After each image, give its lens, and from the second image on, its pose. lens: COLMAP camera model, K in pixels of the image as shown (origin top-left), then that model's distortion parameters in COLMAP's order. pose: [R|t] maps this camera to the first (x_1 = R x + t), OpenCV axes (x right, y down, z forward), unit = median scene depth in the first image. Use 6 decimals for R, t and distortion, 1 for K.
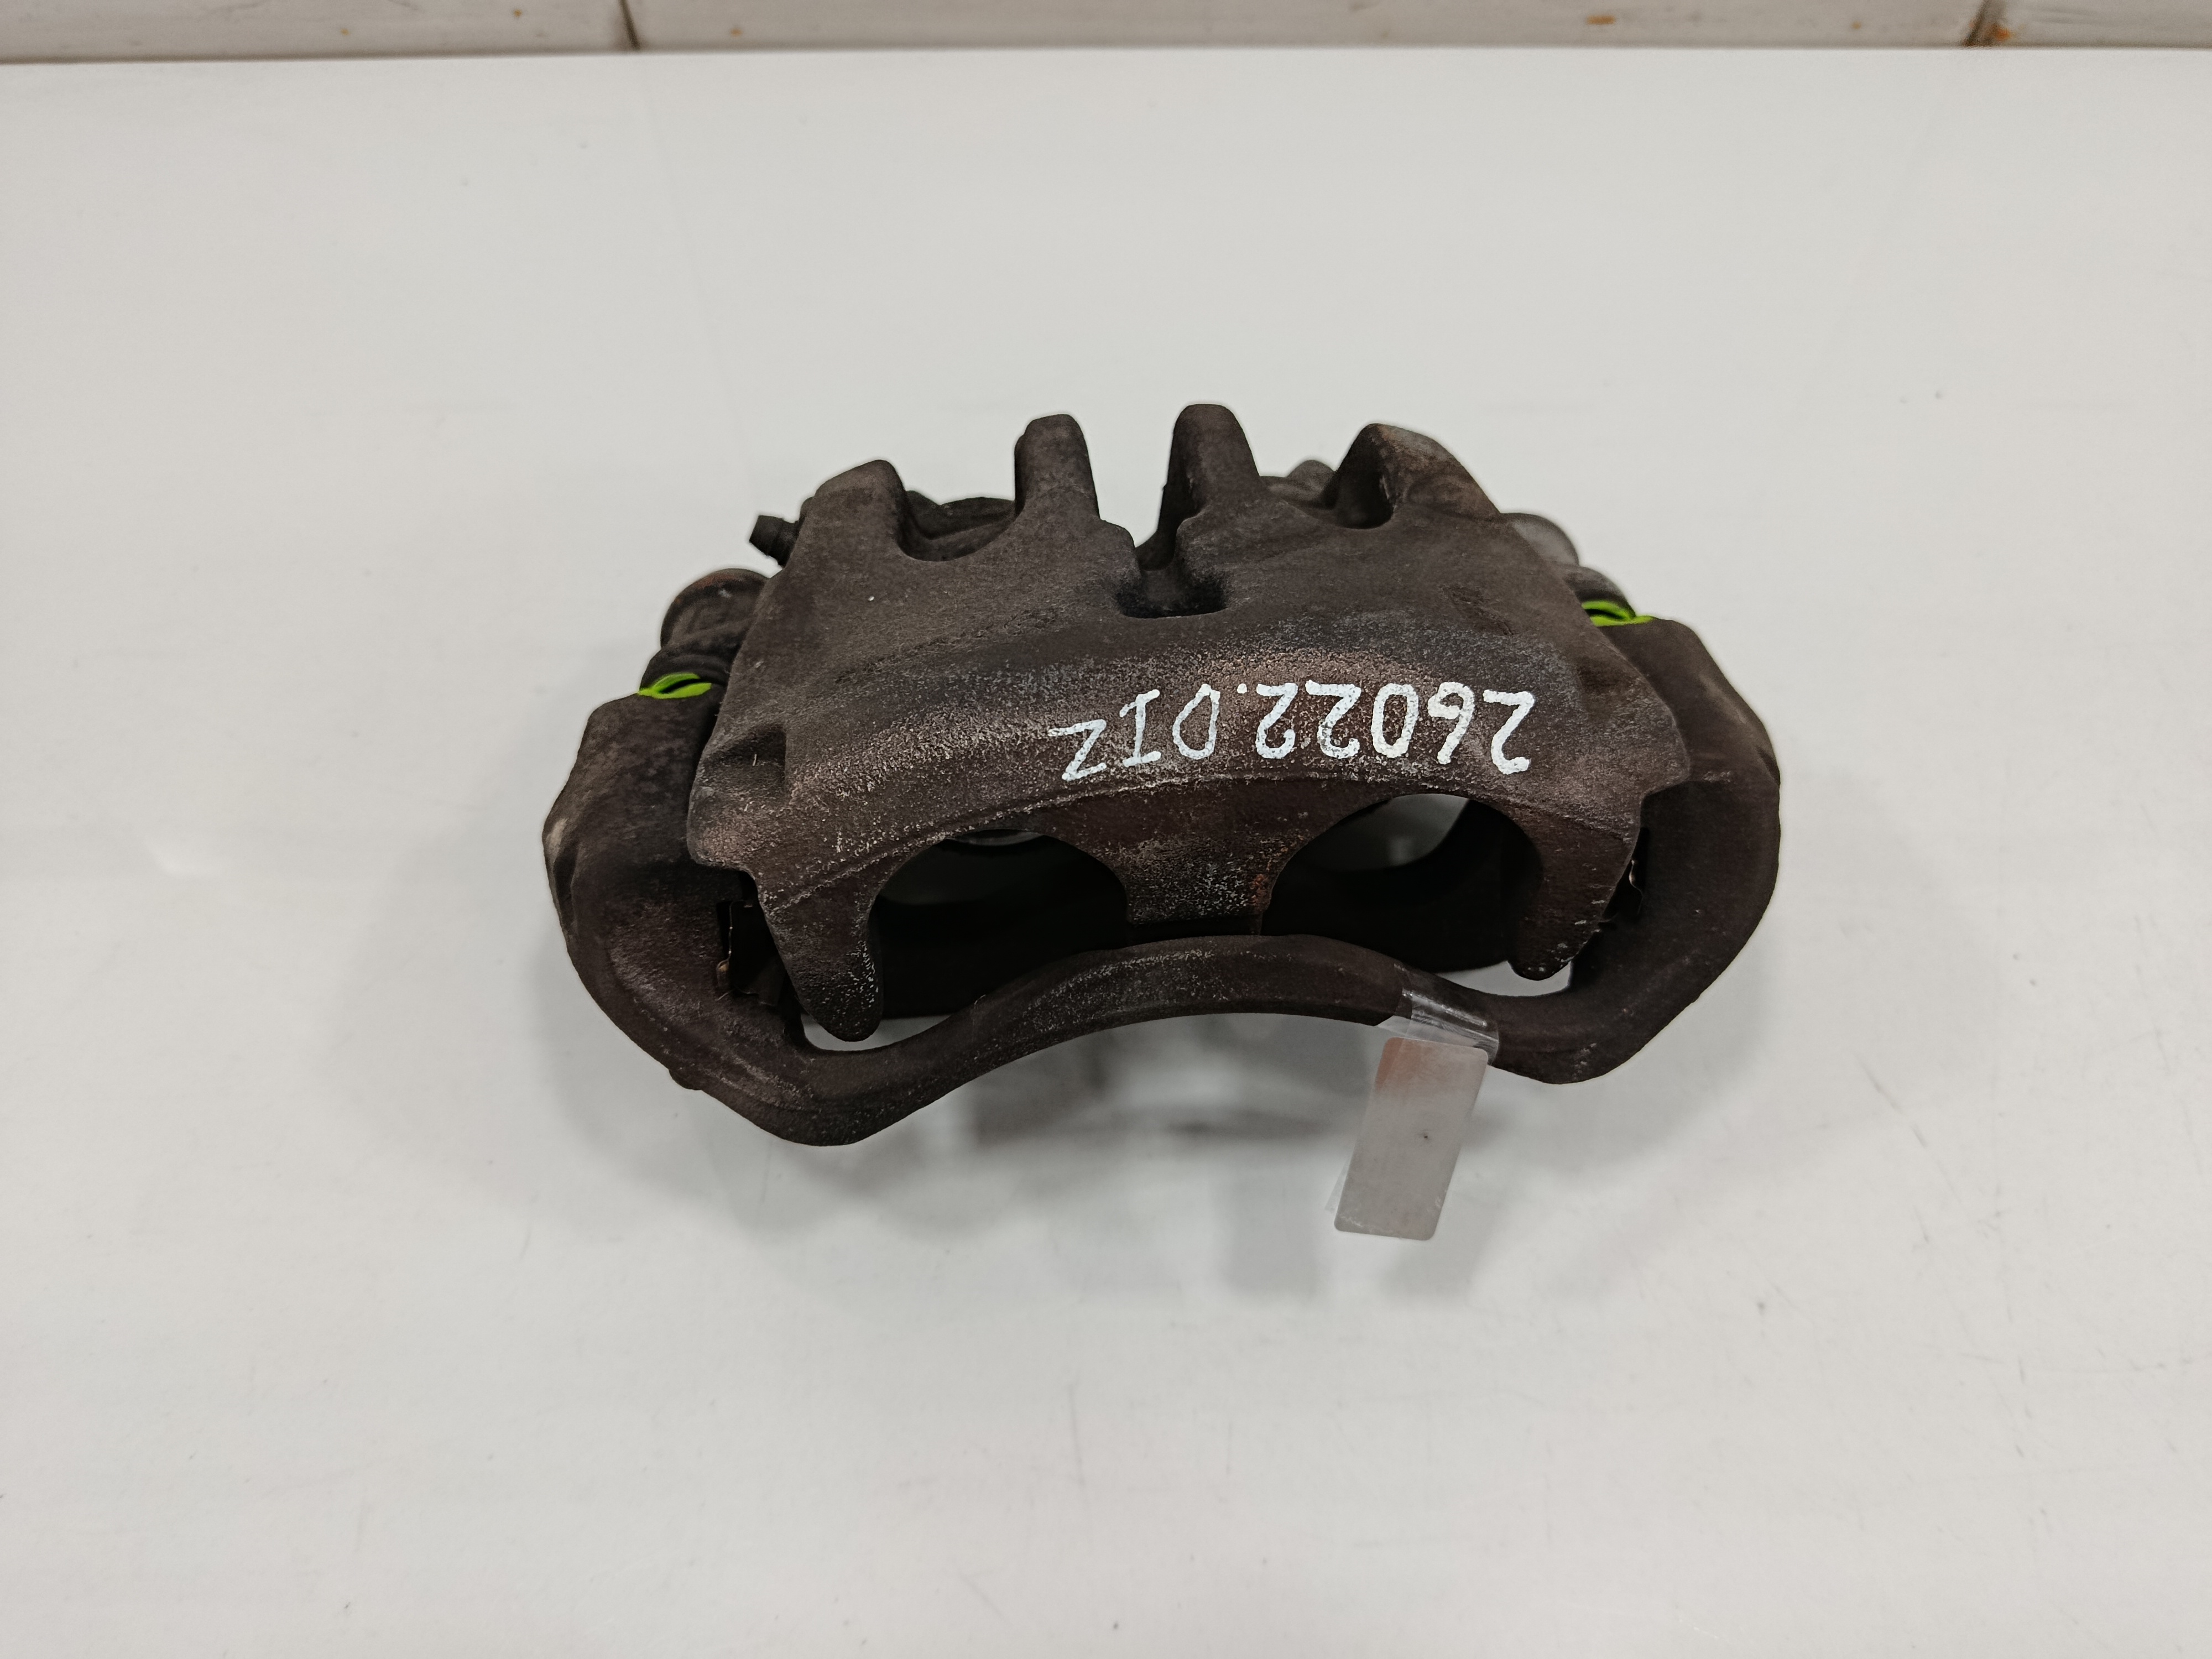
lens RADIAL K [[1596.5, 0, 1106.0], [0, 1596.5, 829.5], [0, 0, 1]] dist [0.019044, -0.010035]
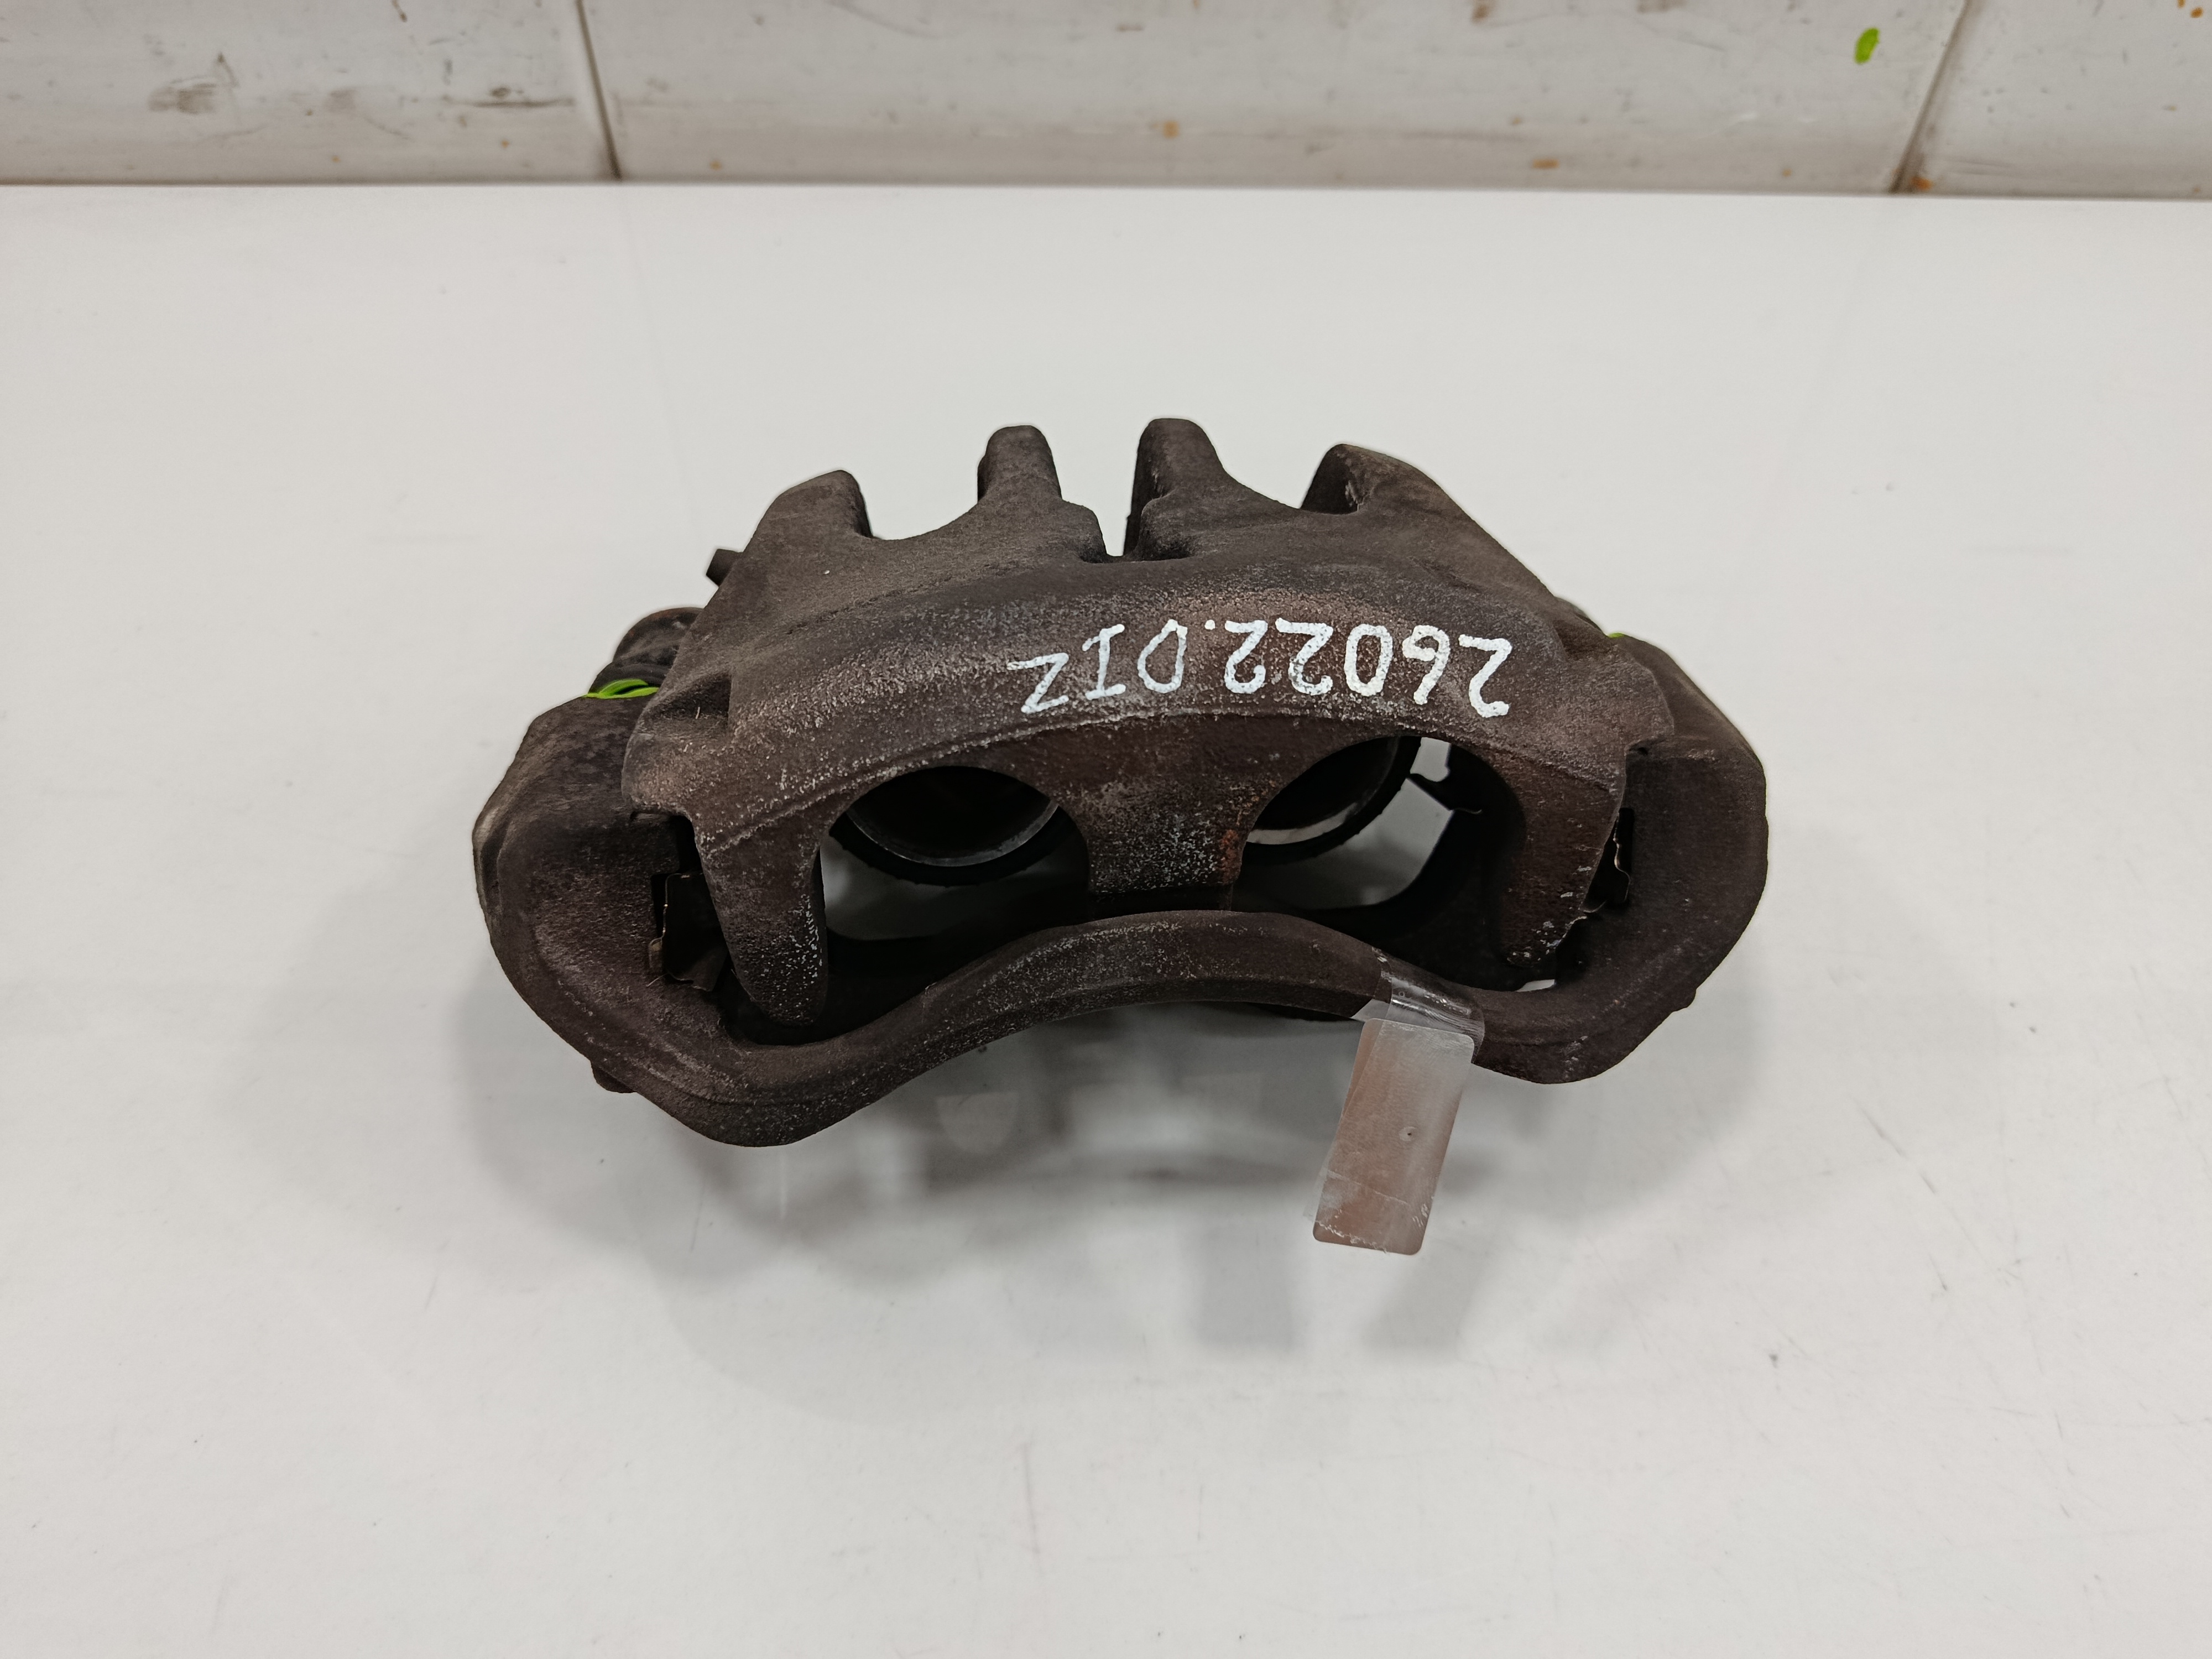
lens RADIAL K [[1596.5, 0, 1106.0], [0, 1596.5, 829.5], [0, 0, 1]] dist [0.019044, -0.010035]
pose [[0.999727, 0.006415, 0.022458, 0.001745], [-0.003100, 0.989481, -0.144627, 0.153749], [-0.023150, 0.144518, 0.989231, 0.060345]]
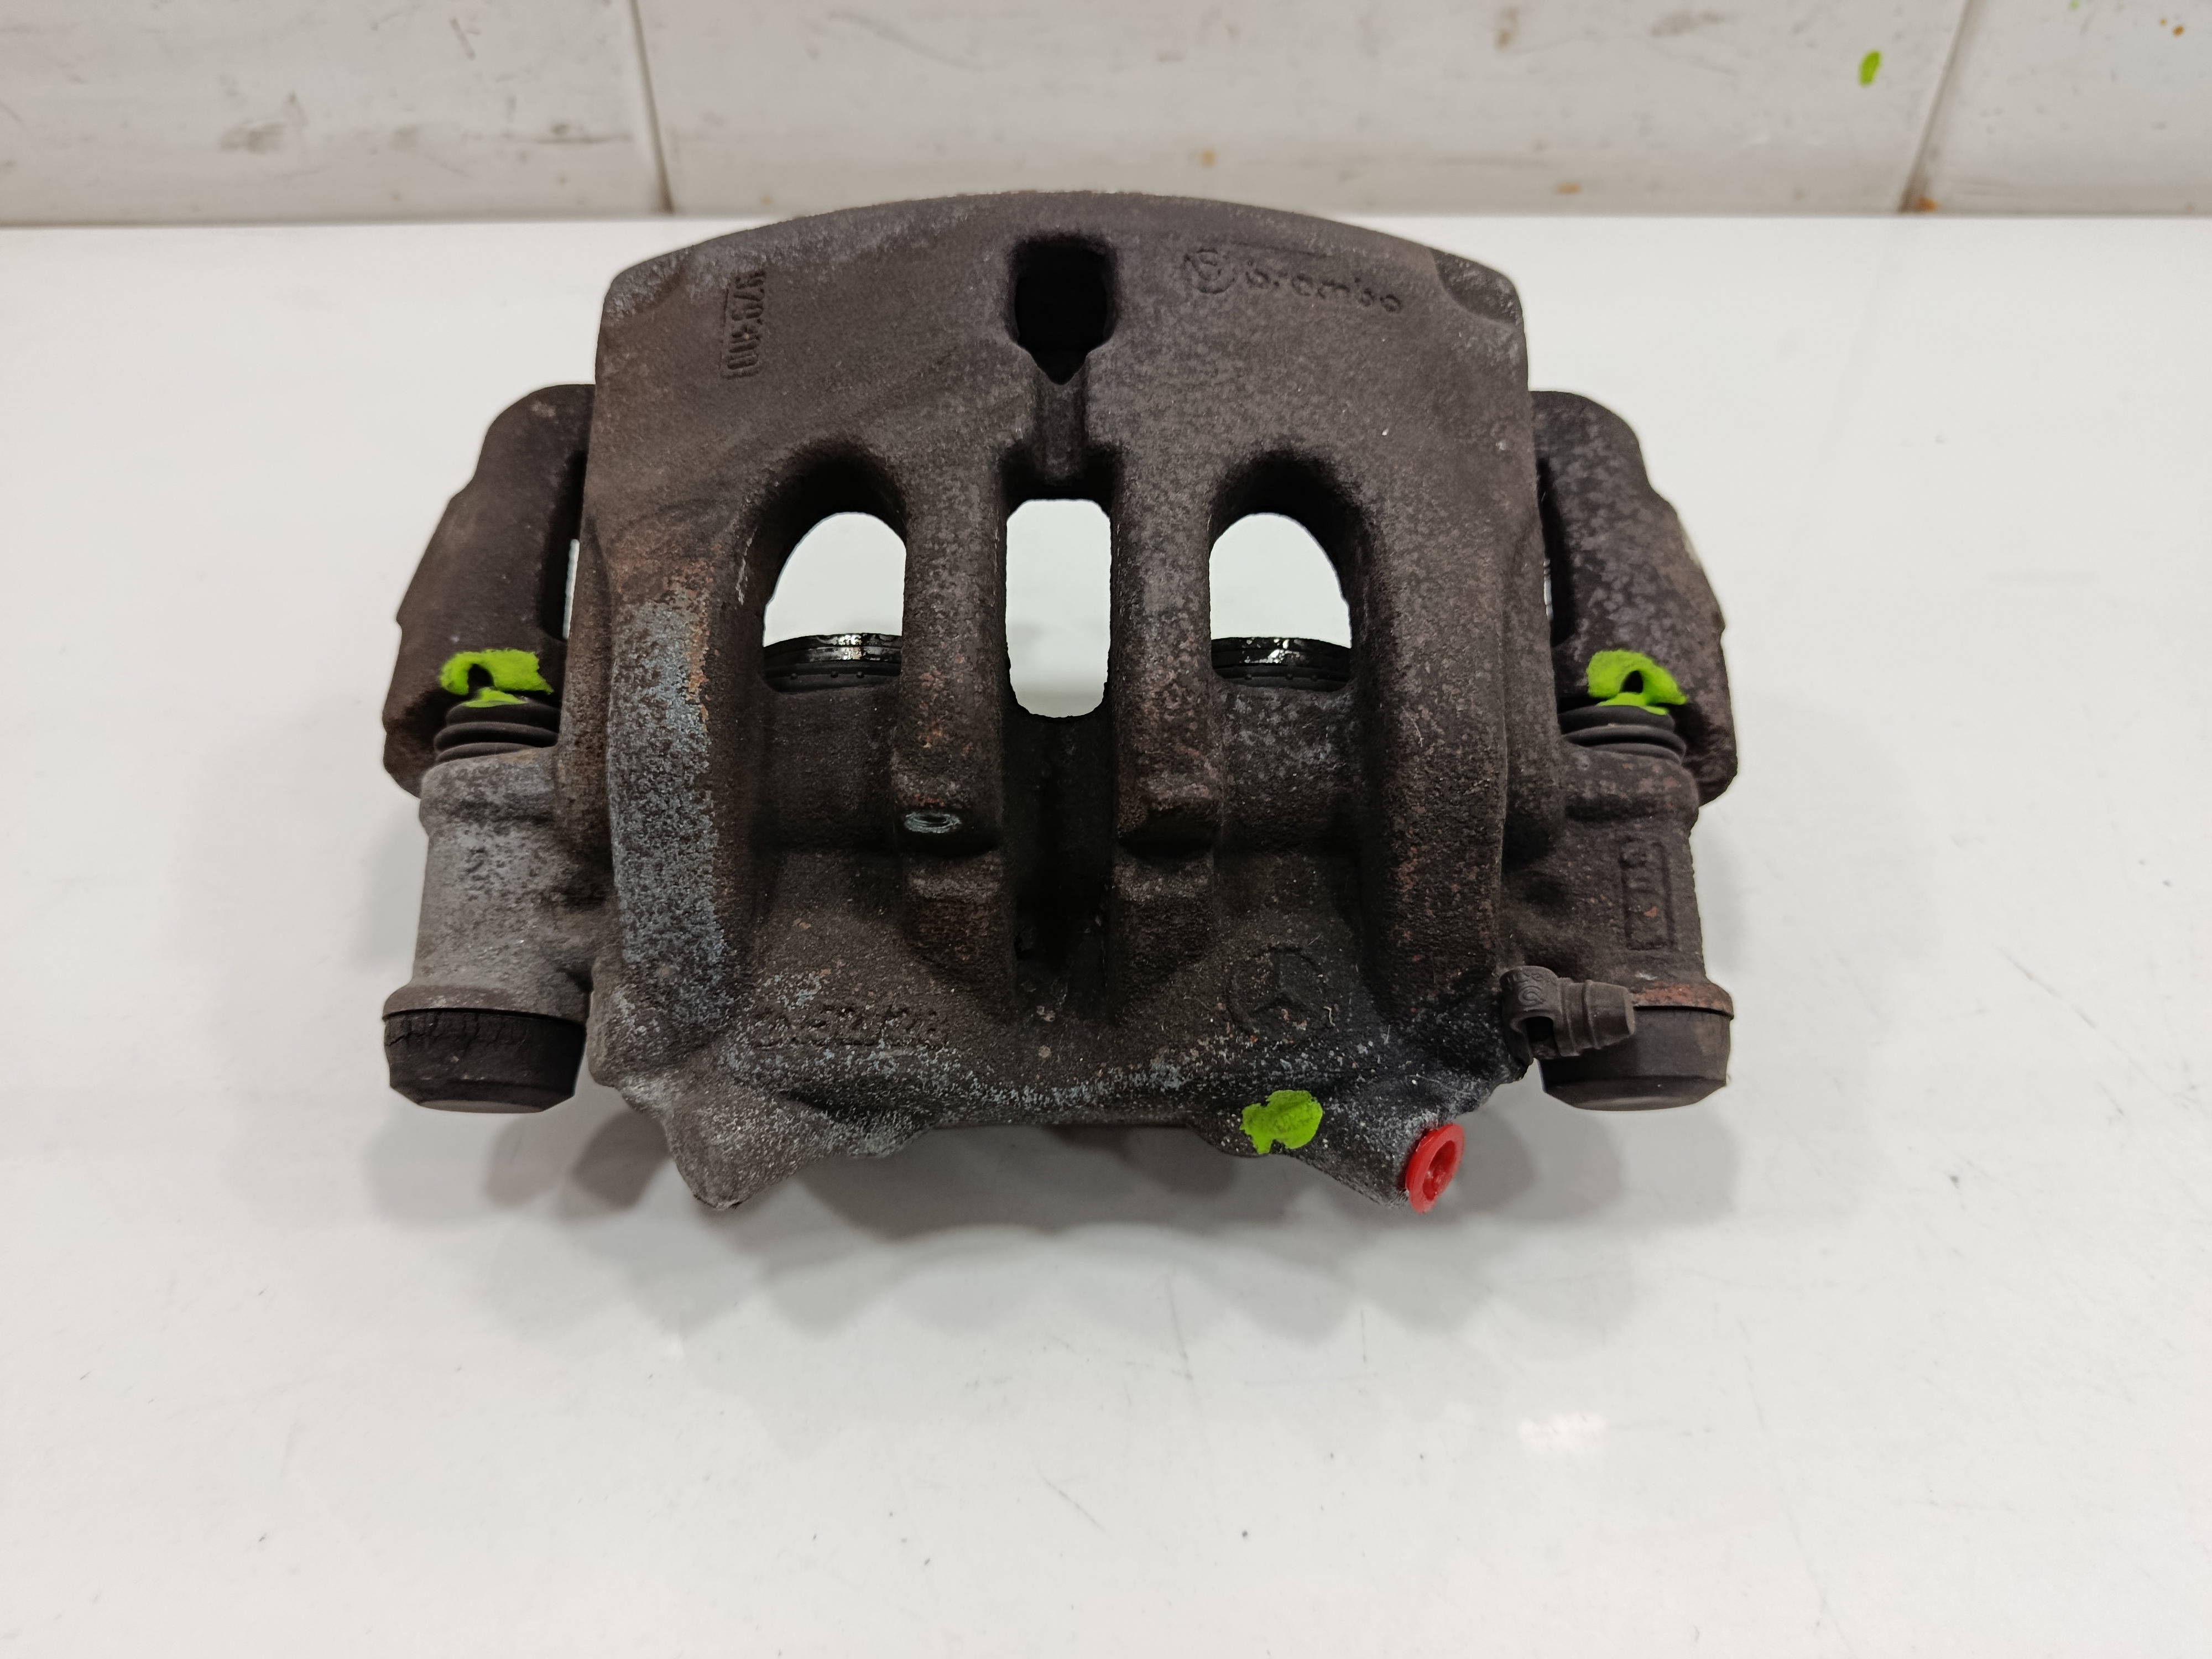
lens RADIAL K [[1596.5, 0, 1106.0], [0, 1596.5, 829.5], [0, 0, 1]] dist [0.019044, -0.010035]
pose [[0.999321, -0.008838, 0.035779, -0.093985], [0.018076, 0.963570, -0.266846, 0.394657], [-0.032117, 0.267311, 0.963075, 0.150180]]
